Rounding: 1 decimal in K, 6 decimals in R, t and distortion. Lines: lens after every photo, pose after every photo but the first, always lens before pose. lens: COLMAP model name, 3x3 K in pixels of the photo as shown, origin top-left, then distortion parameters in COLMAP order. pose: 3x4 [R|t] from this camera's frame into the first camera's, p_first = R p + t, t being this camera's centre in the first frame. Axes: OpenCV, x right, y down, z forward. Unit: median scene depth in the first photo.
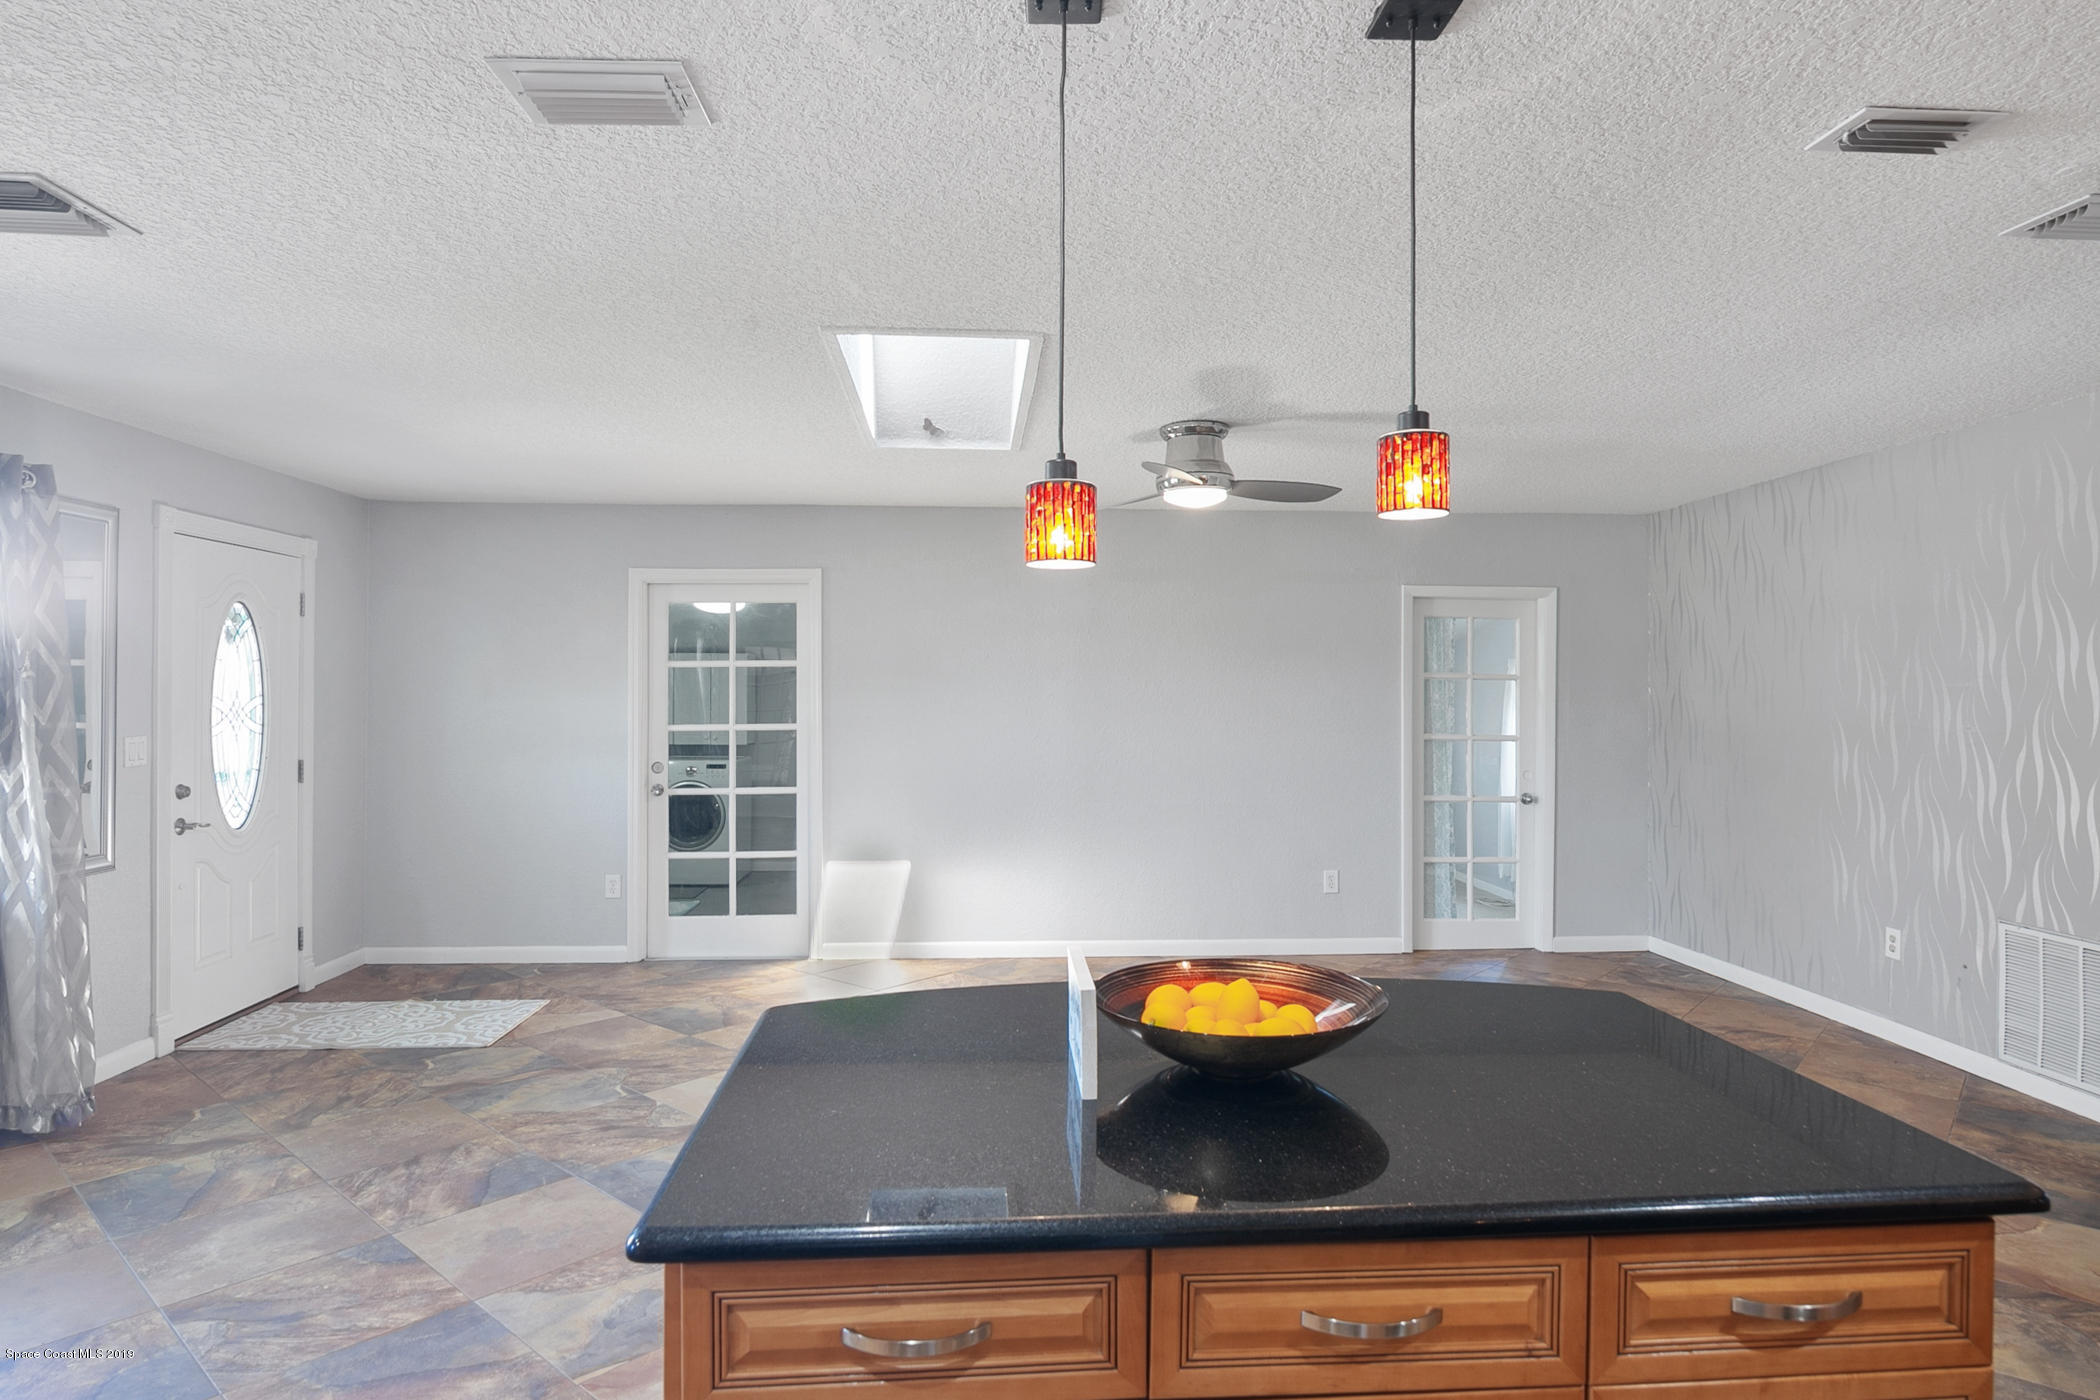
lens RADIAL K [[1177.5, 0, 1041.5], [0, 1177.5, 684.2], [0, 0, 1]] dist [-0.008473, -0.003311]
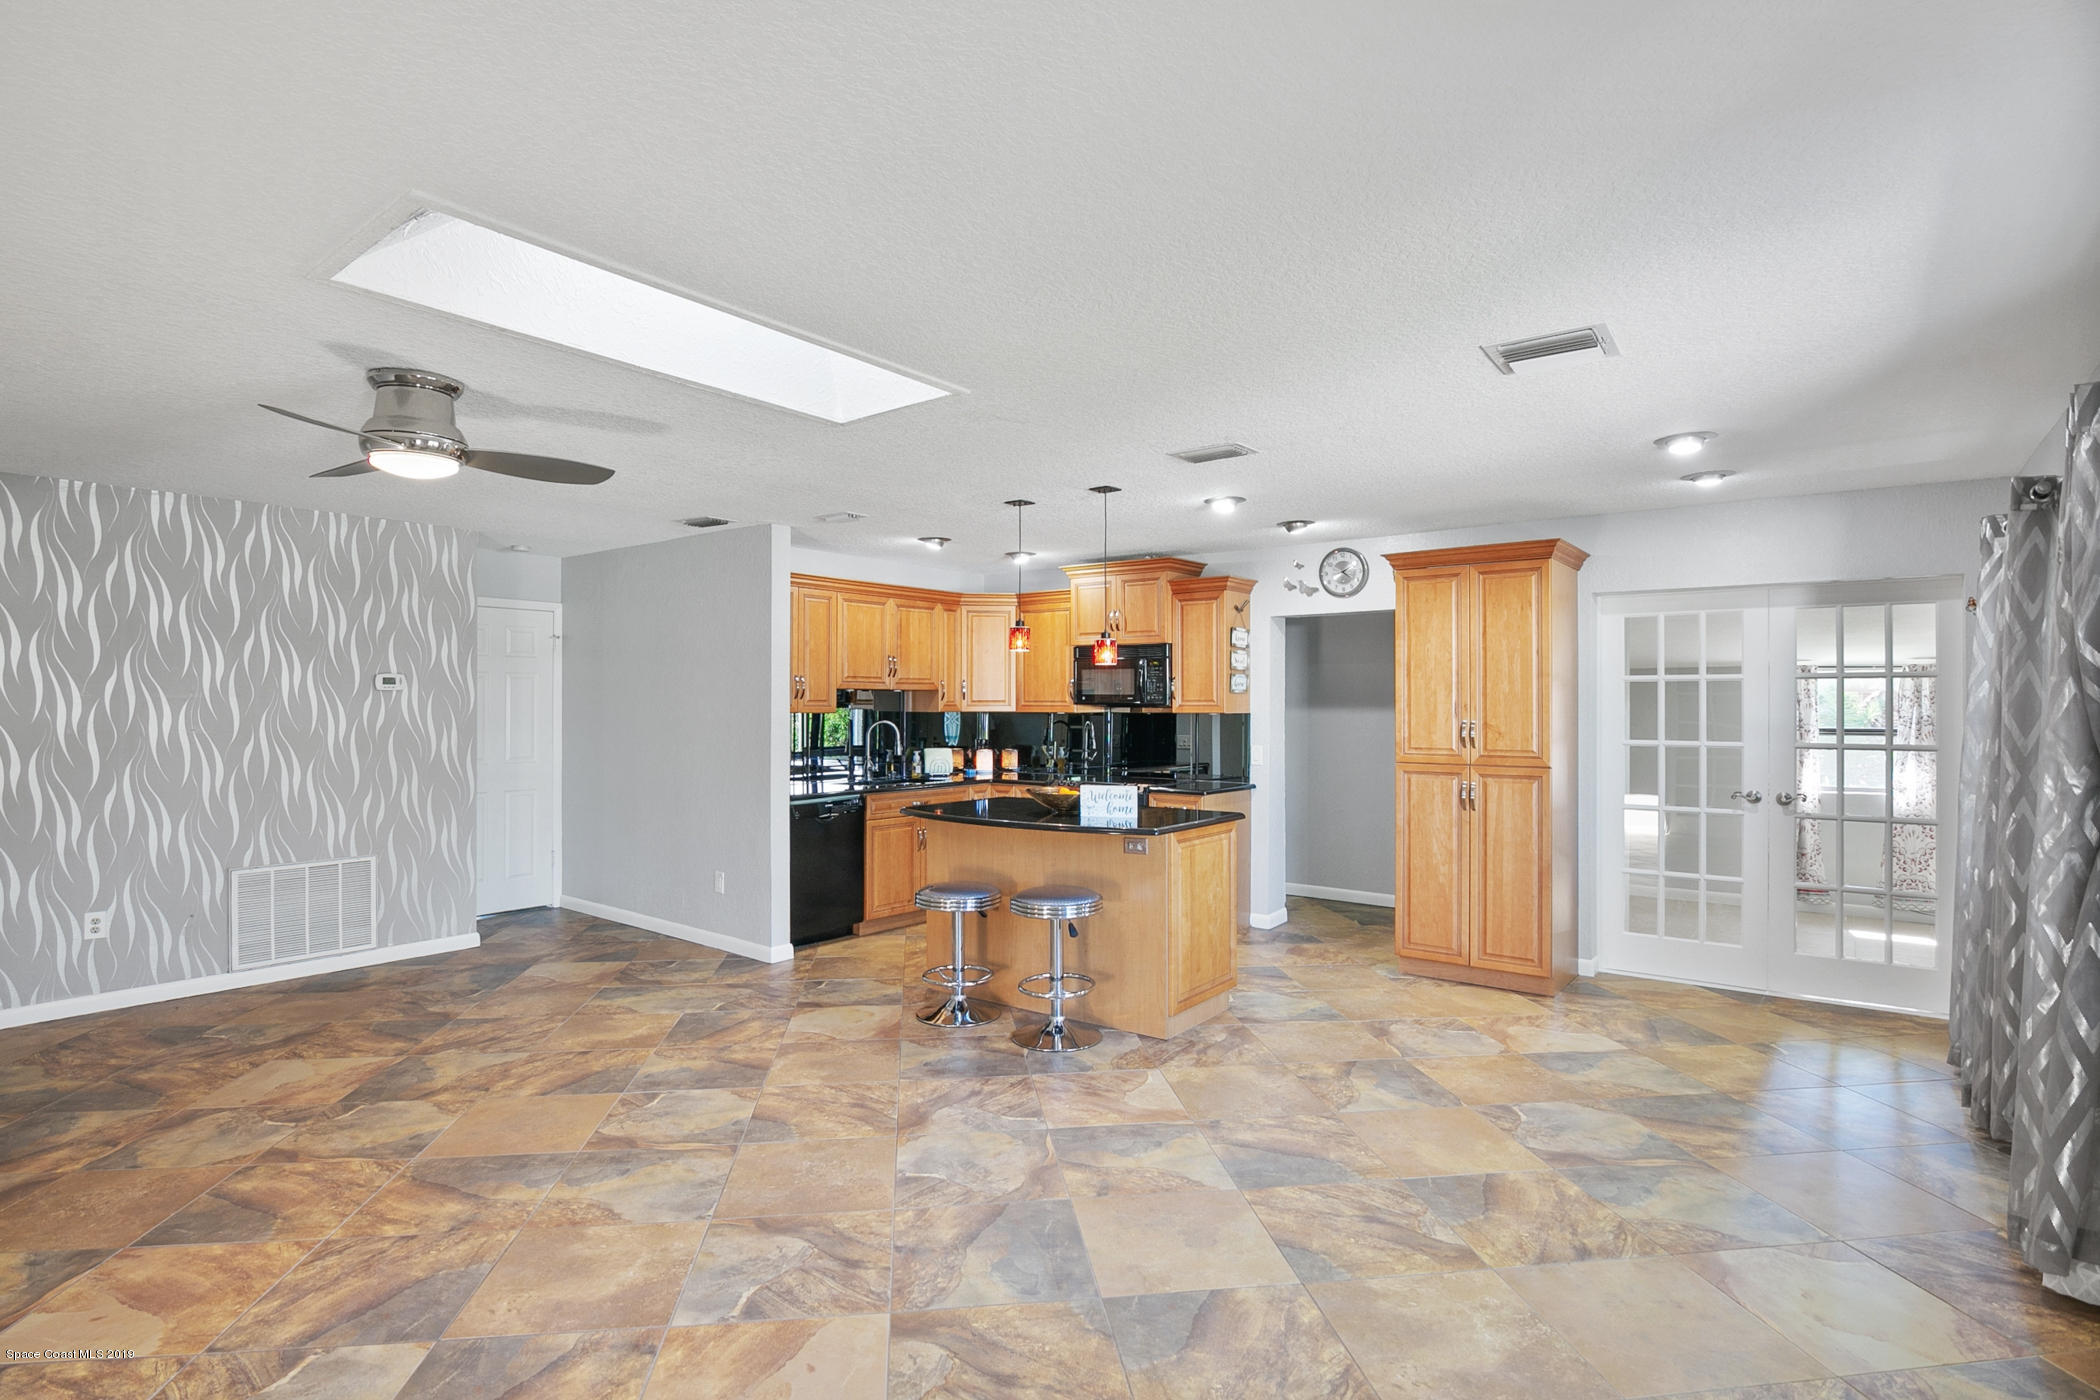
lens RADIAL K [[1048.1, 0, 1050.0], [0, 1048.1, 700.0], [0, 0, 1]] dist [-0.017499, -0.000681]
pose [[-0.756222, -0.001557, 0.654313, -0.638164], [-0.005651, 0.999975, -0.004151, 0.003759], [-0.654291, -0.006836, -0.756212, 1.189009]]
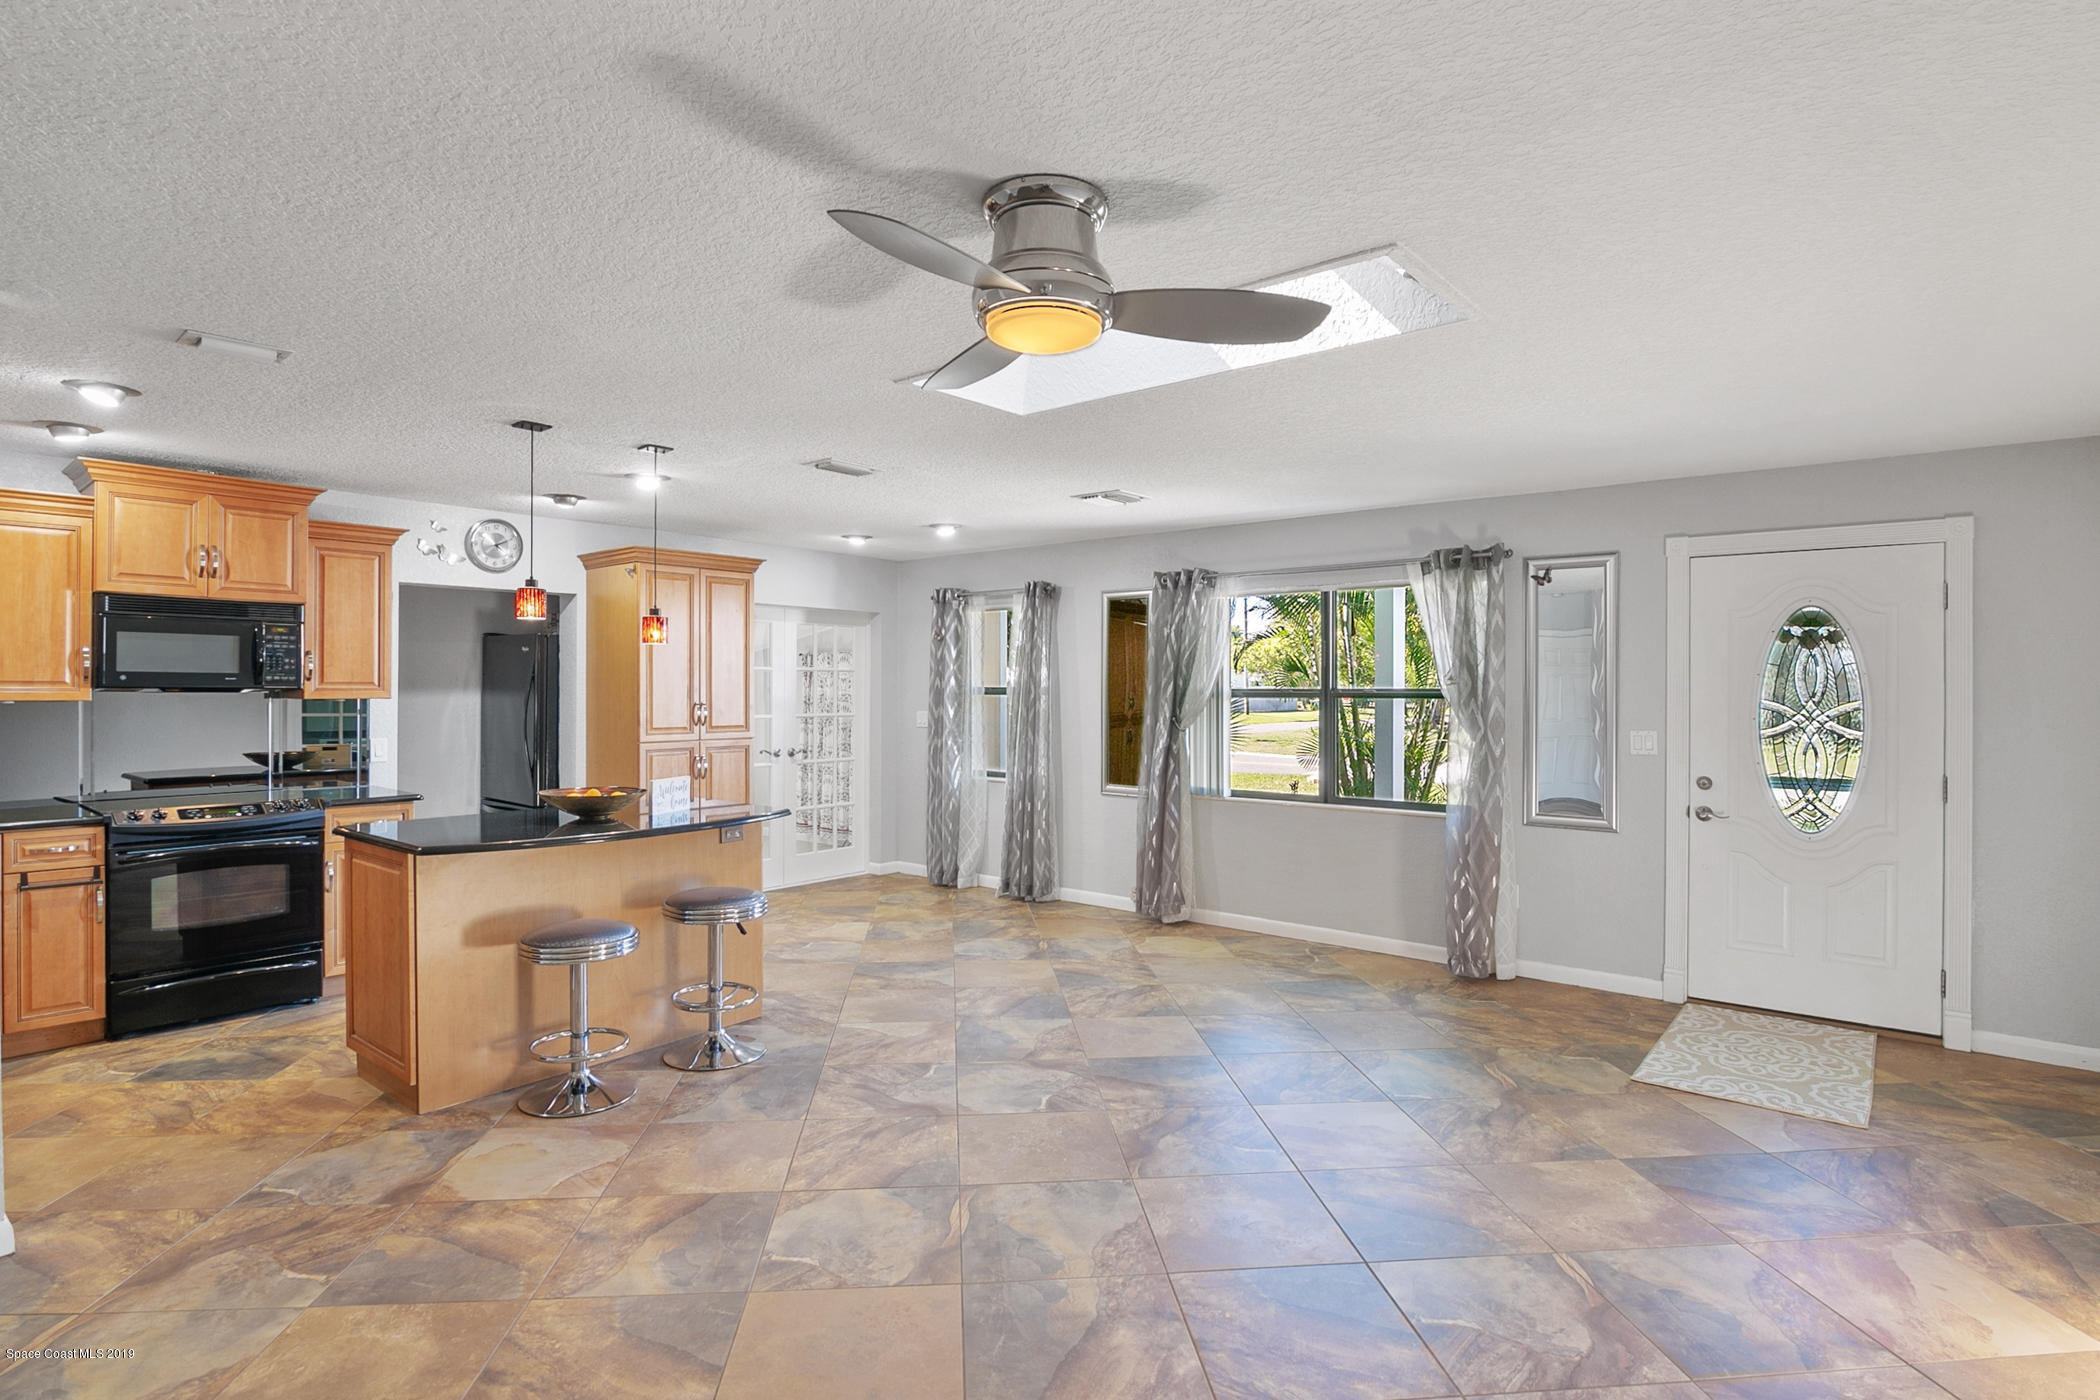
lens RADIAL K [[1048.1, 0, 1050.0], [0, 1048.1, 700.0], [0, 0, 1]] dist [-0.017499, -0.000681]
pose [[-0.677238, 0.001842, -0.735761, 0.454057], [-0.002818, 0.999983, 0.005097, 0.007788], [0.735758, 0.005526, -0.677222, 1.255666]]
